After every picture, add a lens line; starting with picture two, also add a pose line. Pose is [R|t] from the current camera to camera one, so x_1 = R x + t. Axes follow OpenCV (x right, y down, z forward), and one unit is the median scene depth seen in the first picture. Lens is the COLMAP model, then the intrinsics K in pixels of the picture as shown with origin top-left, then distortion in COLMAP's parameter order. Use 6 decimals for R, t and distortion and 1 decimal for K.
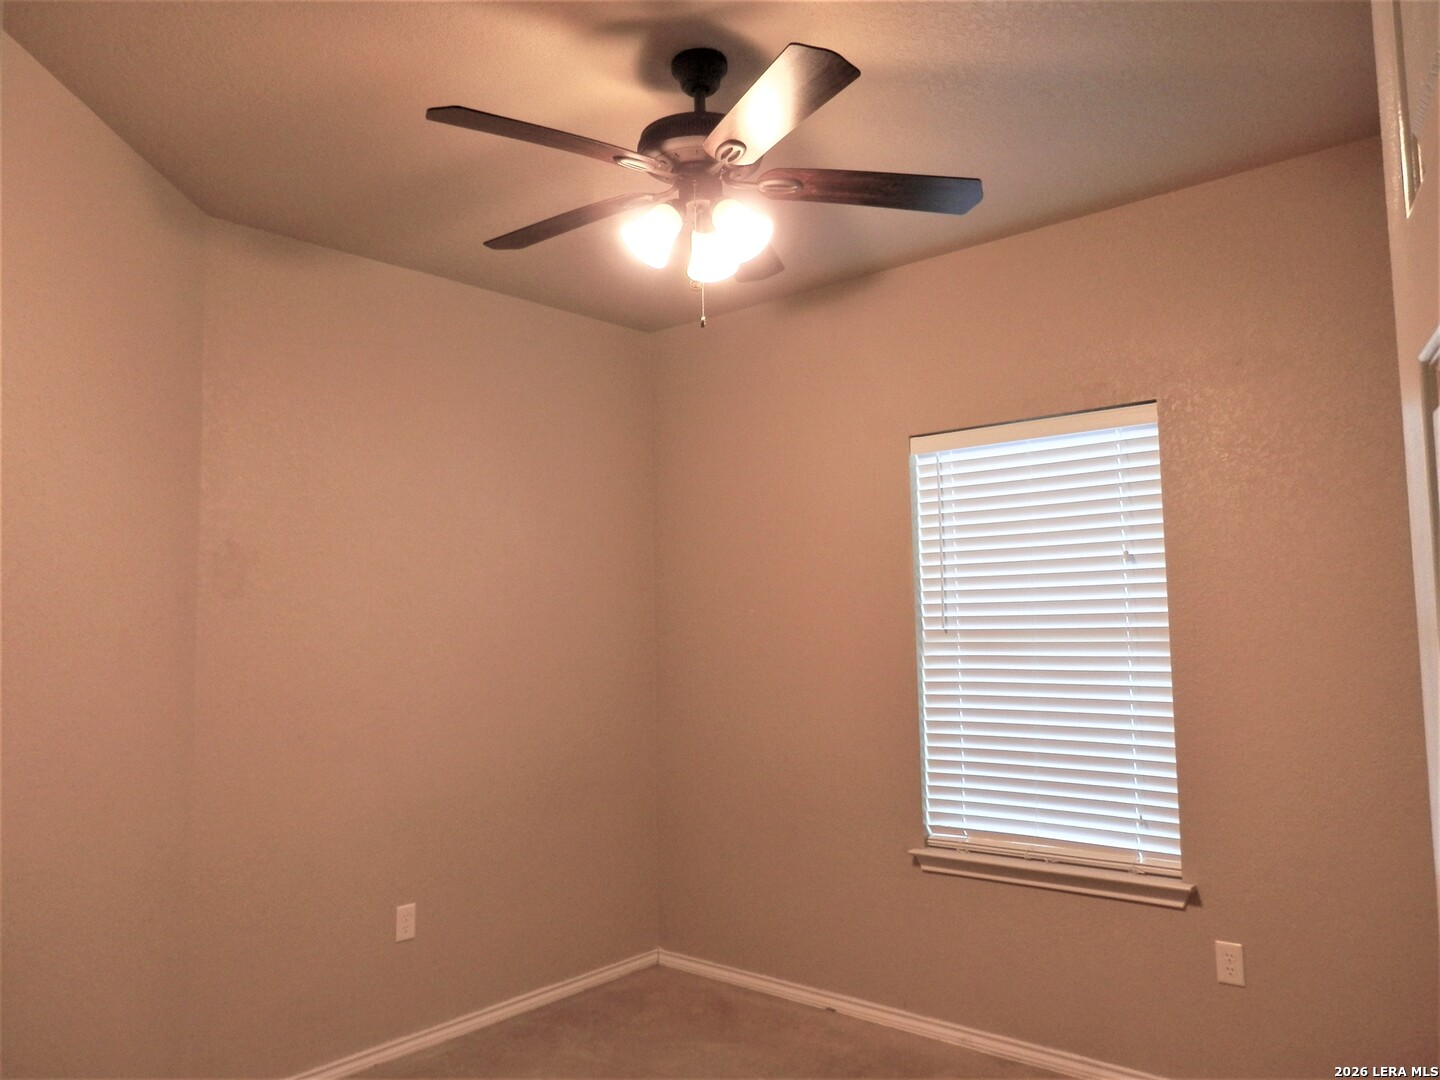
lens RADIAL K [[1067.9, 0, 716.2], [0, 1067.9, 543.0], [0, 0, 1]] dist [-0.002284, 0.007402]
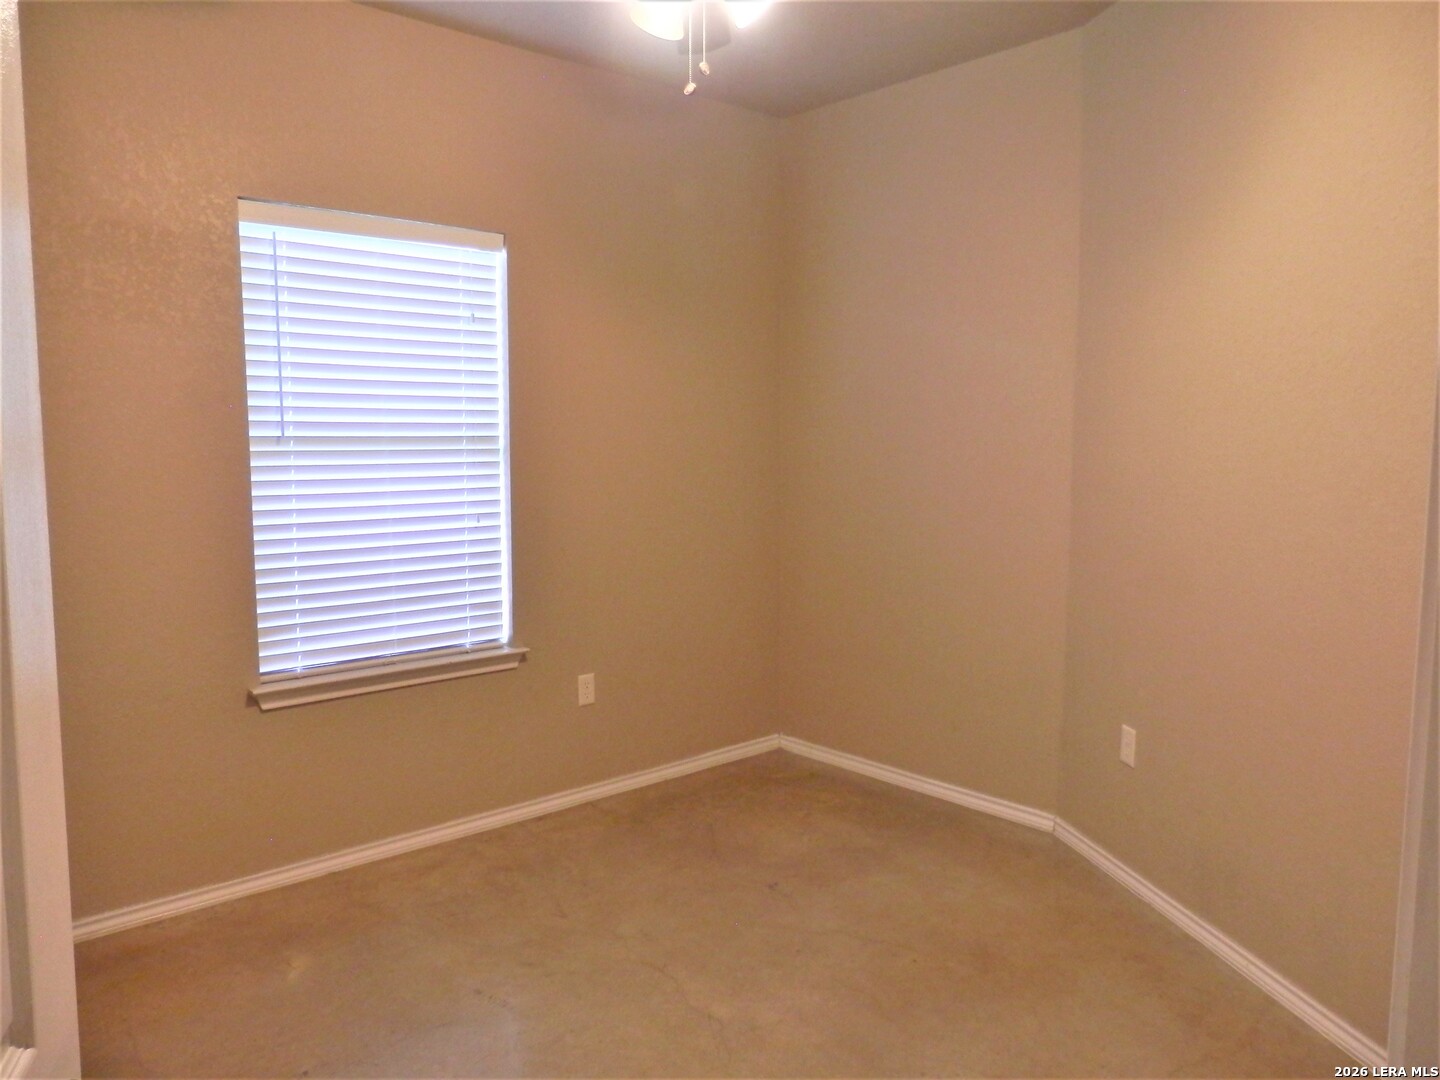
lens RADIAL K [[1067.9, 0, 721.0], [0, 1067.9, 538.6], [0, 0, 1]] dist [-0.002284, 0.007402]
pose [[0.152091, -0.080566, 0.985077, -0.605100], [-0.079583, 0.992438, 0.093455, 0.054649], [-0.985157, -0.092609, 0.144530, 0.514991]]
